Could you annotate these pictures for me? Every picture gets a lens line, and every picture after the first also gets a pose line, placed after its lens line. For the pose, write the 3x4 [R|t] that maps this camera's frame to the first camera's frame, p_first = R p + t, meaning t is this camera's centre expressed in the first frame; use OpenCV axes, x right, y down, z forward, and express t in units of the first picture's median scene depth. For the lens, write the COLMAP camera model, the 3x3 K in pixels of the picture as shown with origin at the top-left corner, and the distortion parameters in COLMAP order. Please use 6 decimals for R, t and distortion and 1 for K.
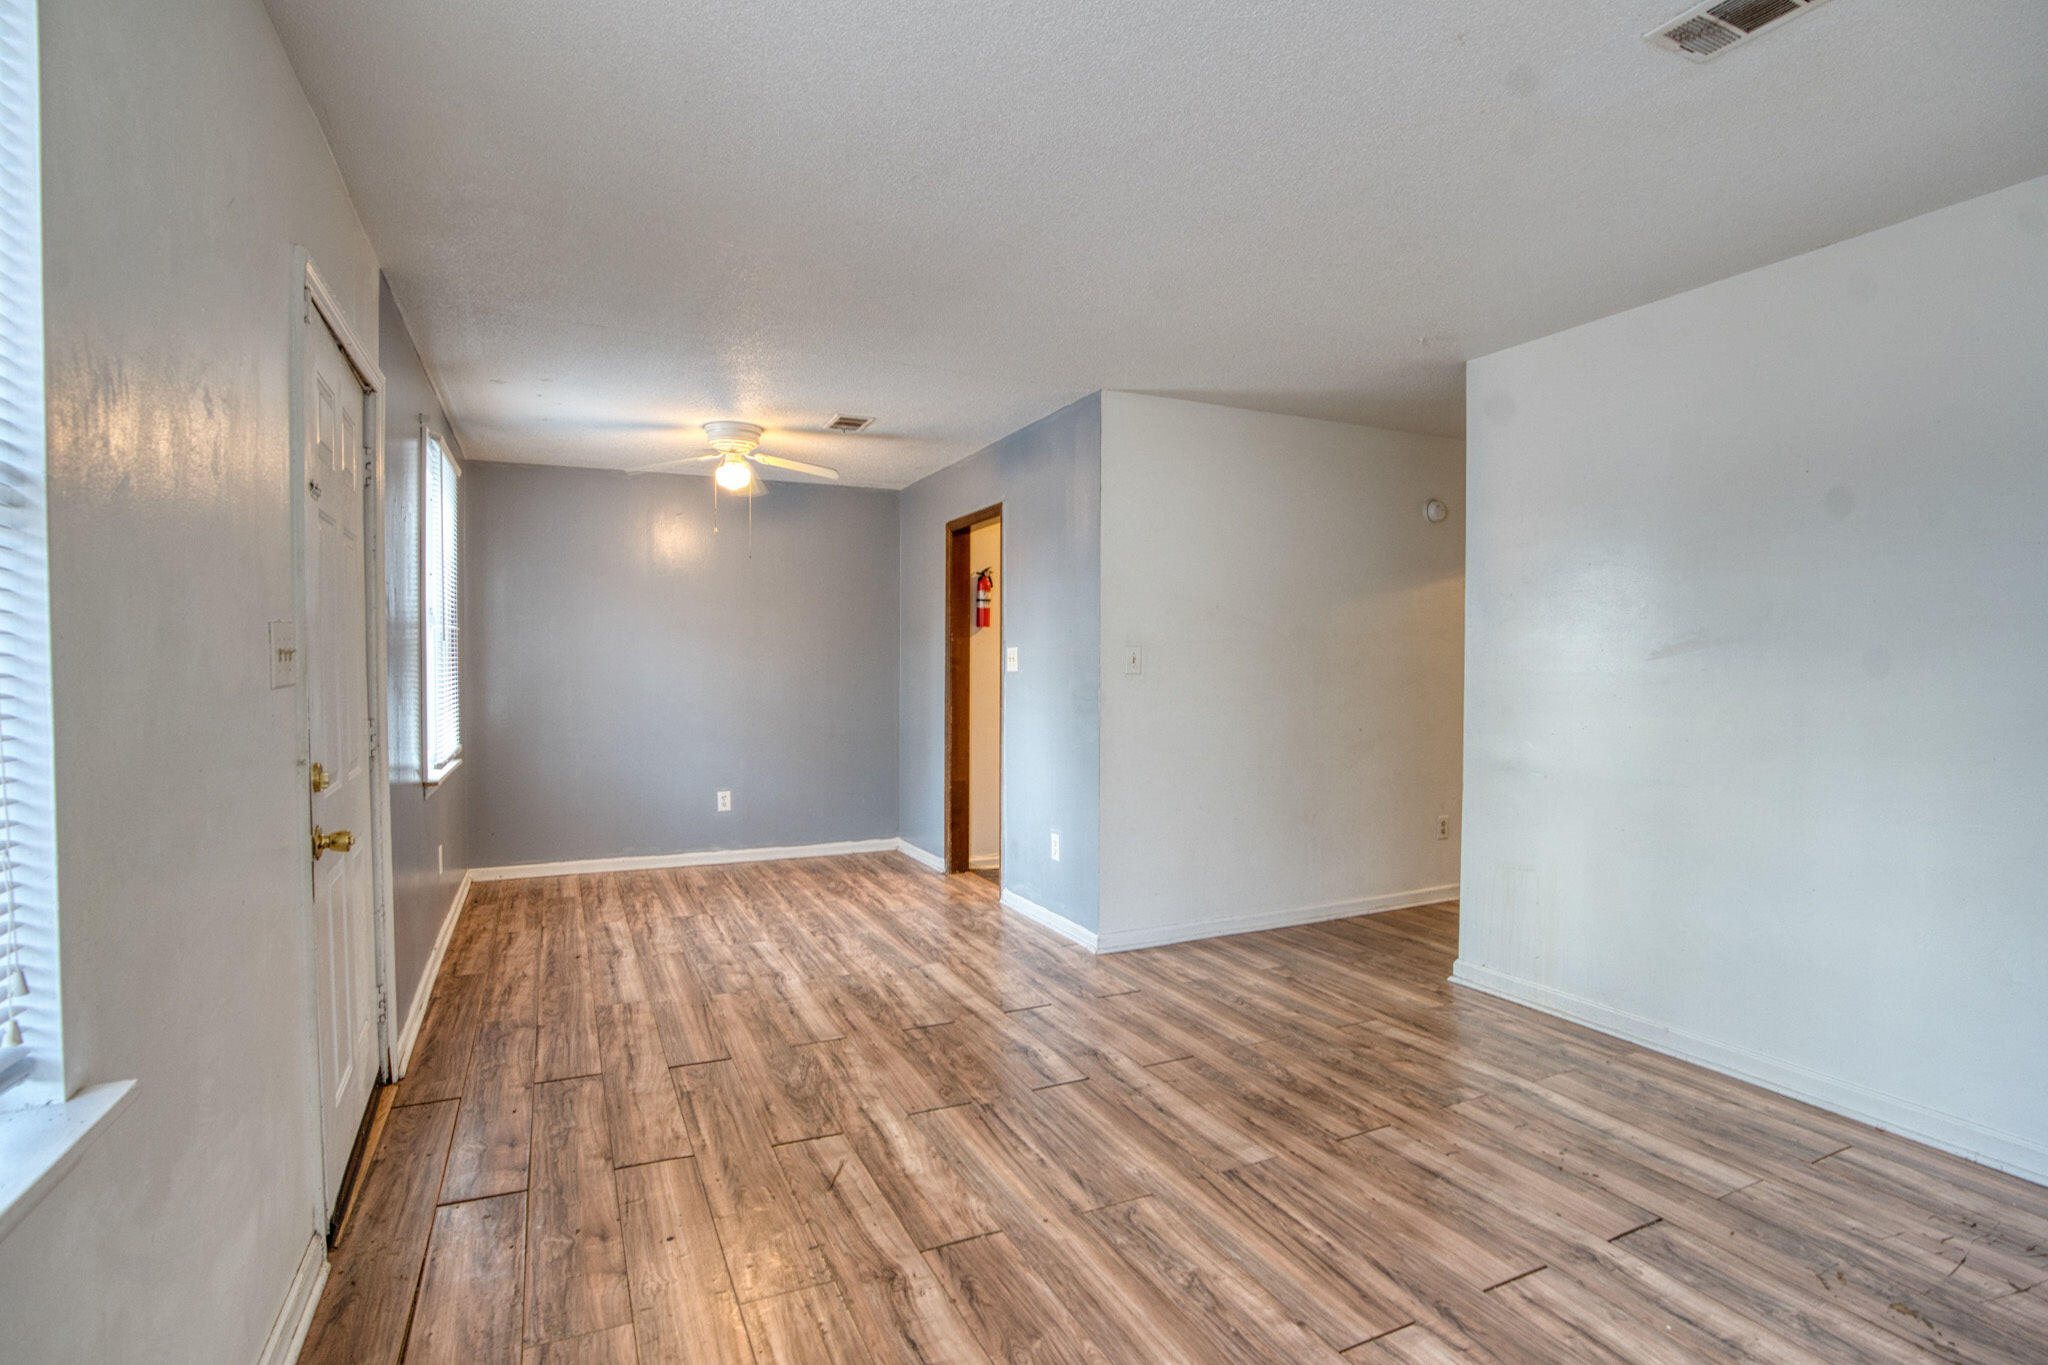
lens RADIAL K [[1000.9, 0, 1016.7], [0, 1000.9, 686.0], [0, 0, 1]] dist [-0.069300, 0.031423]
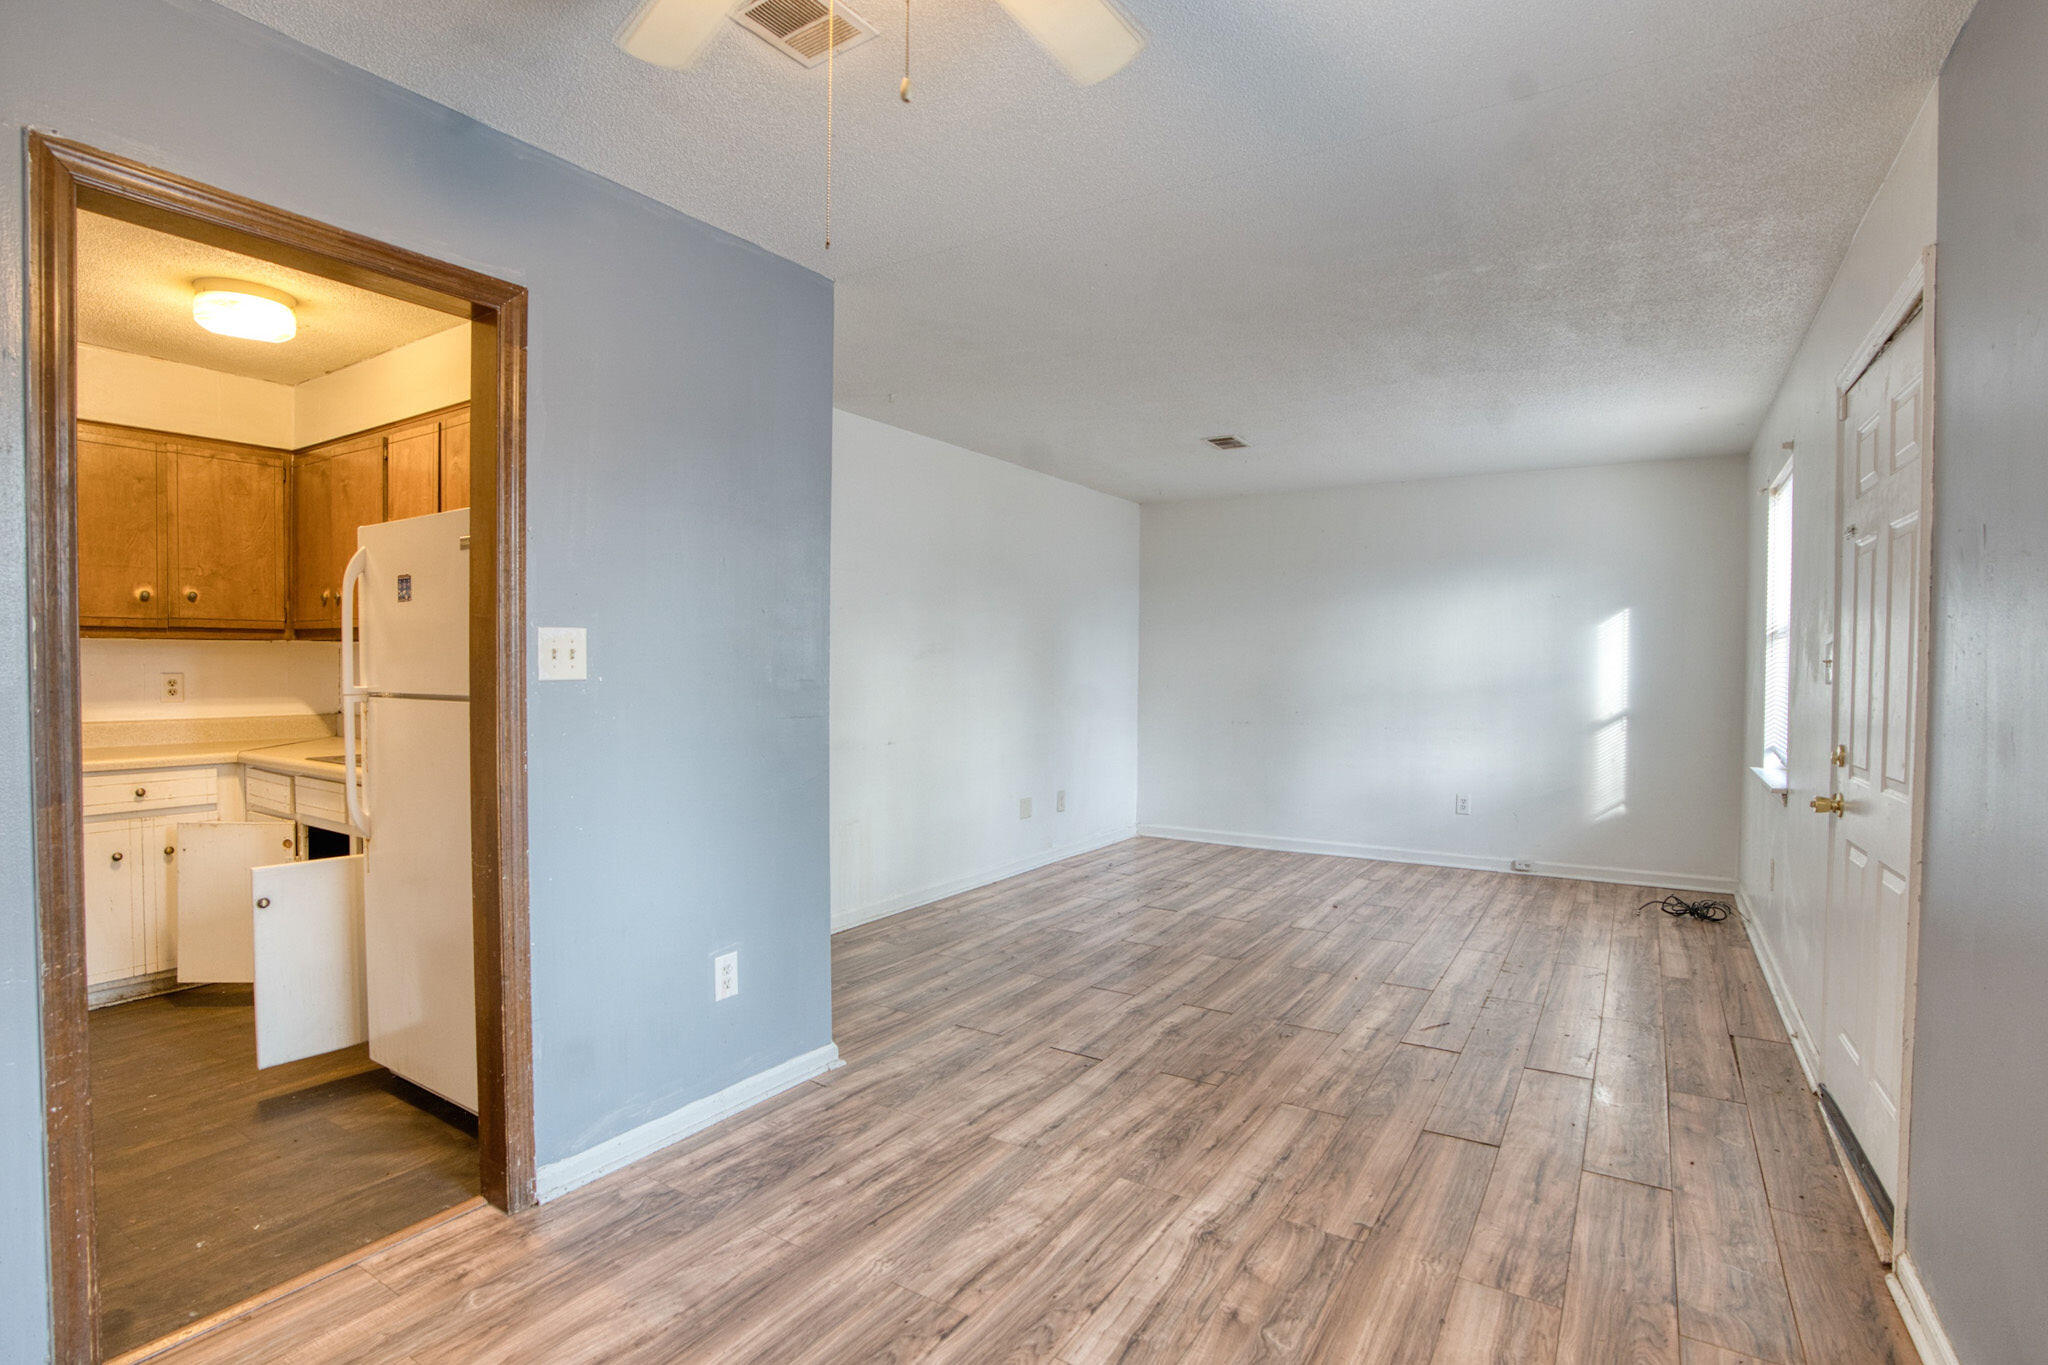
lens RADIAL K [[1000.9, 0, 1016.7], [0, 1000.9, 686.0], [0, 0, 1]] dist [-0.069300, 0.031423]
pose [[-0.534410, -0.020161, 0.844985, -0.737680], [0.013937, 0.999369, 0.032659, -0.034754], [-0.845110, 0.029230, -0.533792, 1.585229]]
